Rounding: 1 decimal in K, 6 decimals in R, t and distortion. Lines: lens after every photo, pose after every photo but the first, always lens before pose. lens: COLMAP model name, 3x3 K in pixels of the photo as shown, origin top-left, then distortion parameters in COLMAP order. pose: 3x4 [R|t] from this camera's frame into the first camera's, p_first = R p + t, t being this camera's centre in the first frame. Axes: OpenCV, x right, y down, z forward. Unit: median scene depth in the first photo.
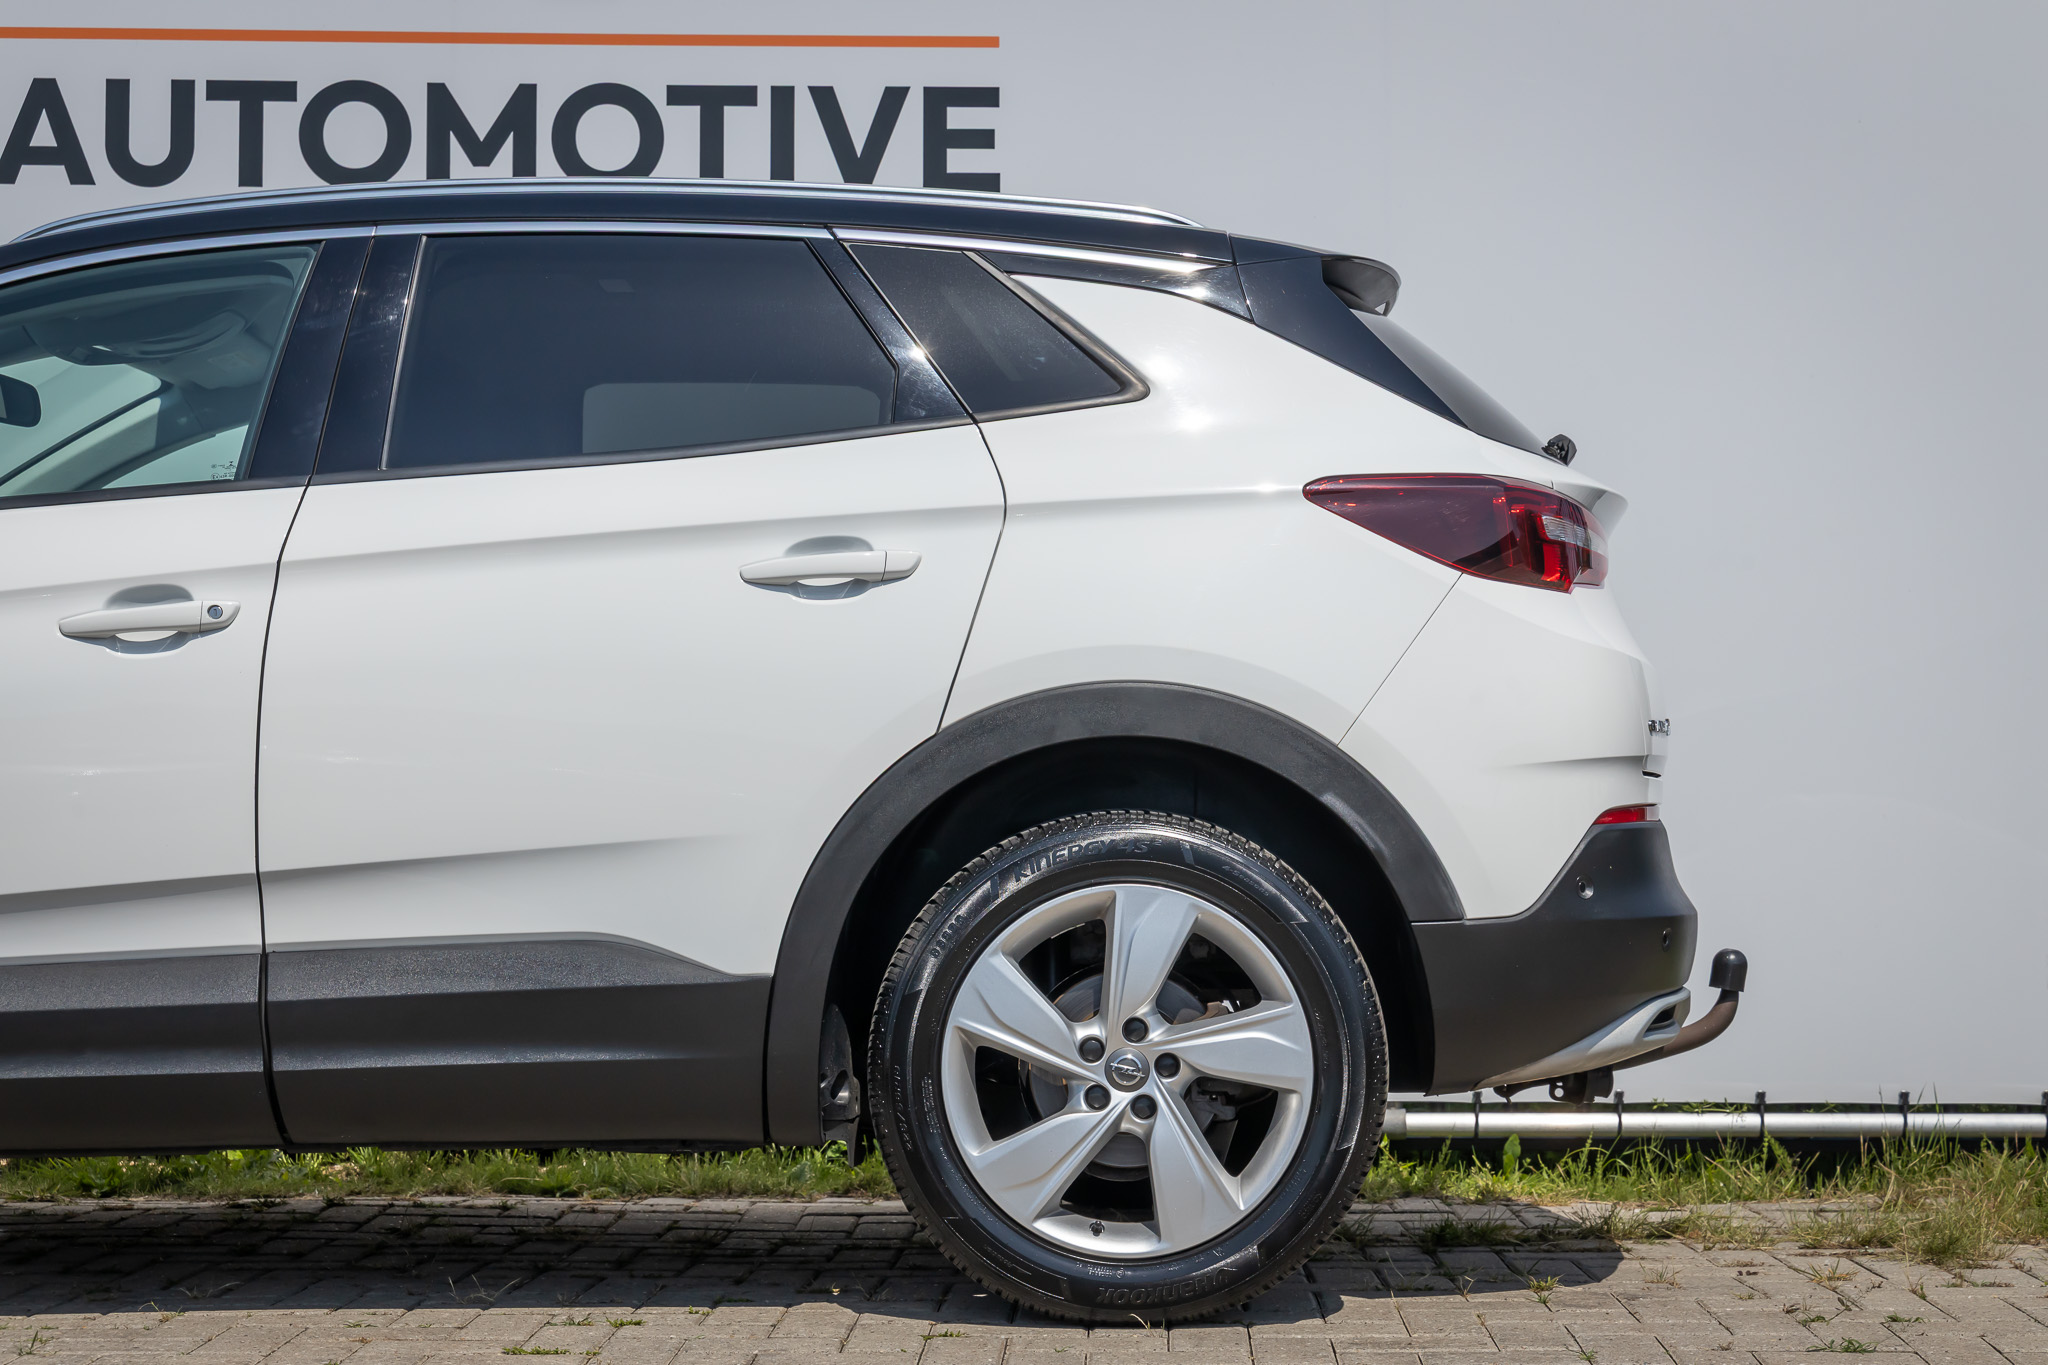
lens RADIAL K [[3657.2, 0, 1030.7], [0, 3657.2, 671.9], [0, 0, 1]] dist [-0.016989, 0.000000]
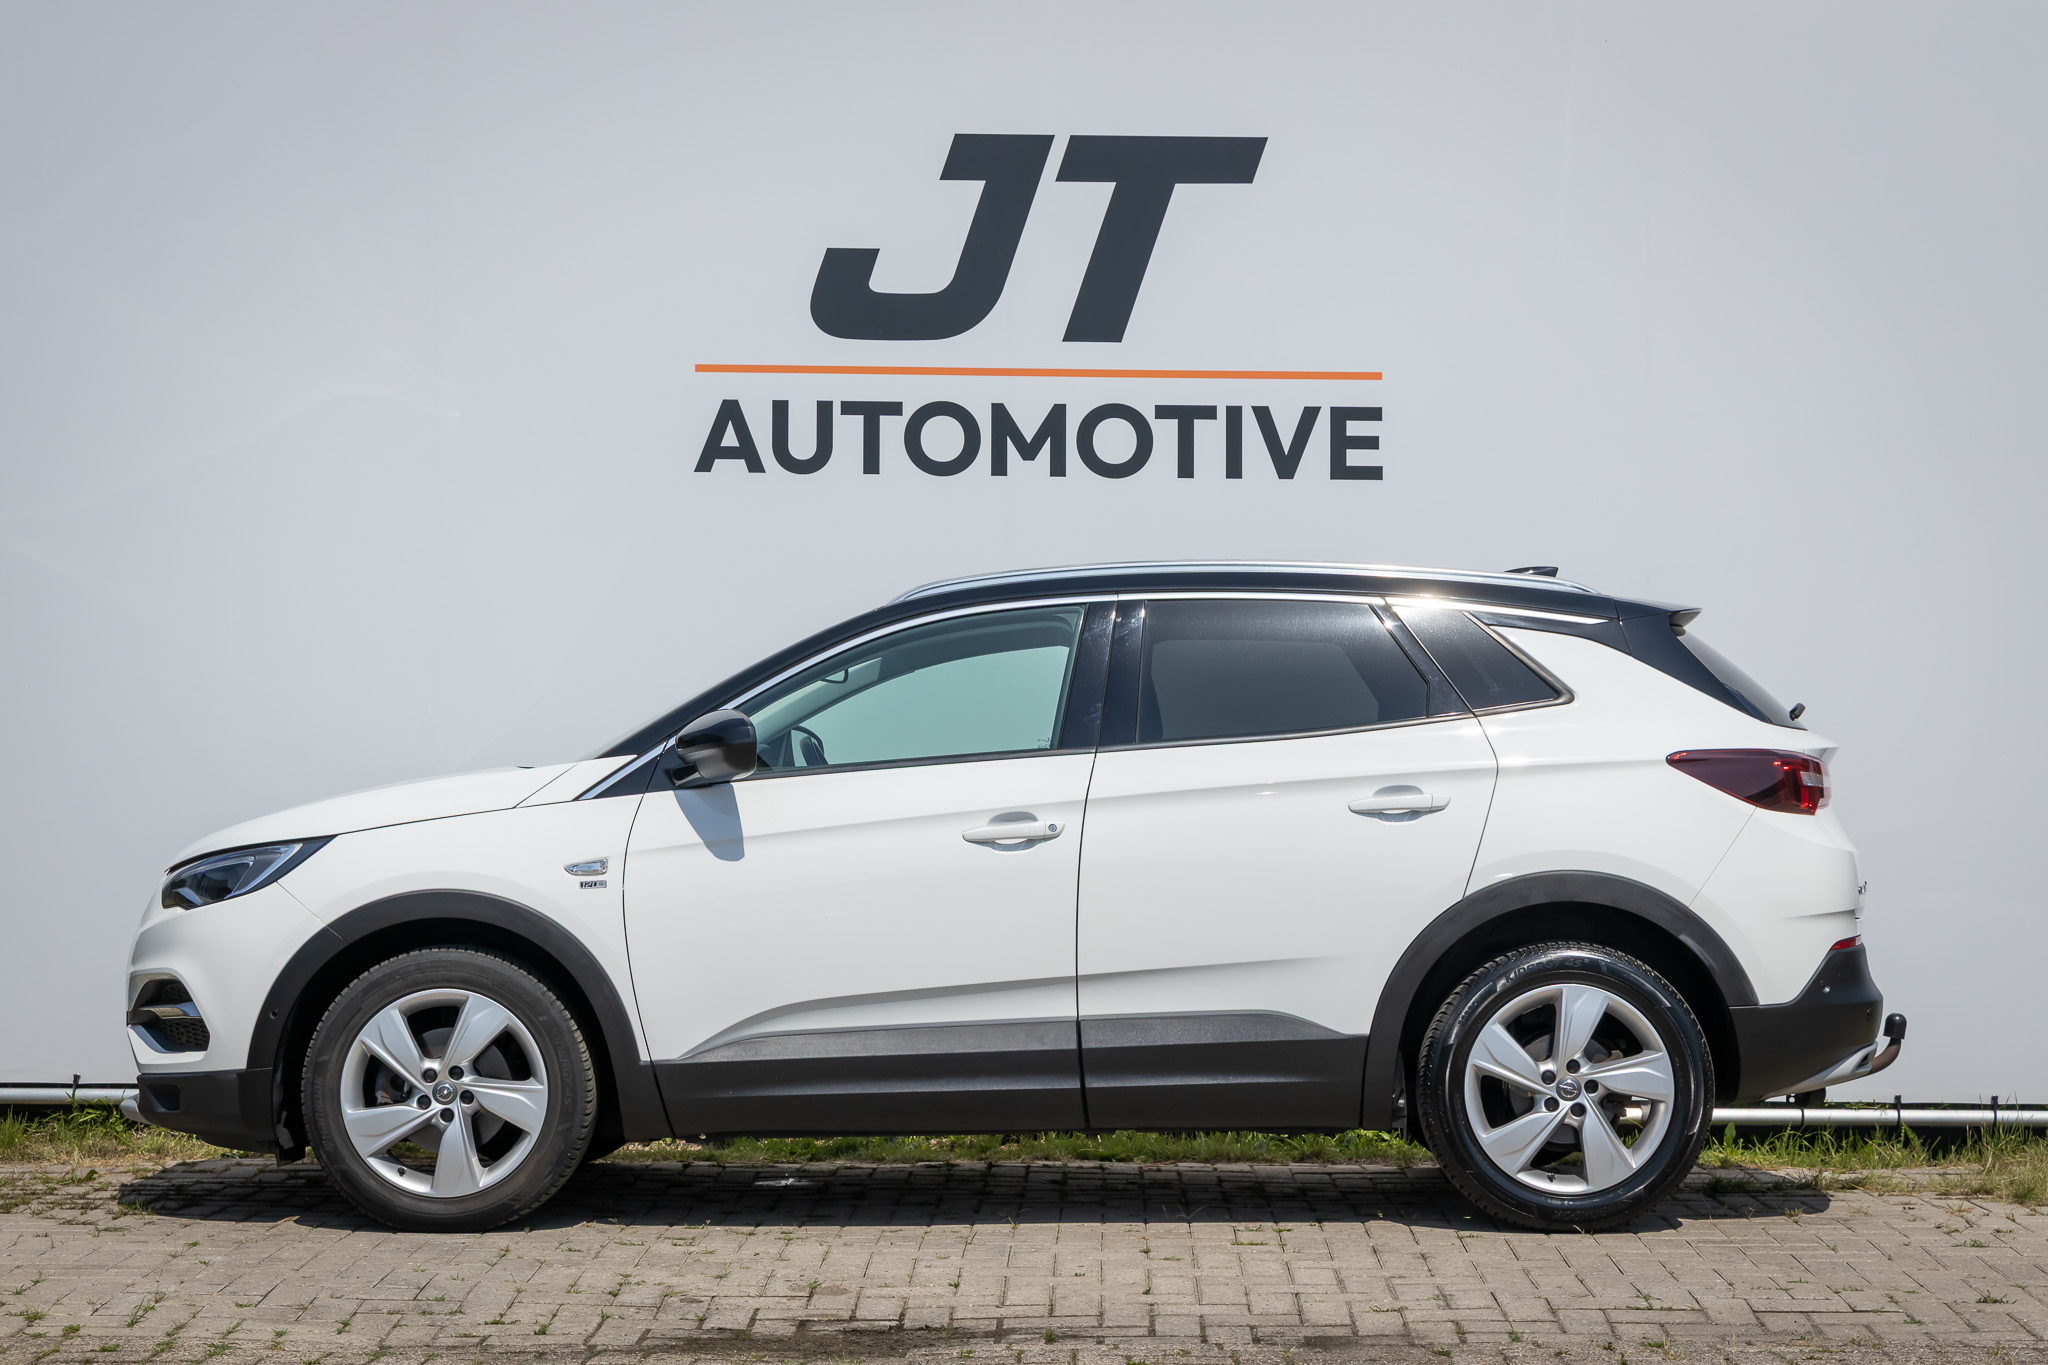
lens RADIAL K [[3769.8, 0, 1019.1], [0, 3769.8, 697.6], [0, 0, 1]] dist [-0.047261, 0.000000]
pose [[0.999921, 0.004461, -0.011756, -0.211827], [-0.004267, 0.999856, 0.016449, -0.106198], [0.011828, -0.016397, 0.999796, -0.798111]]
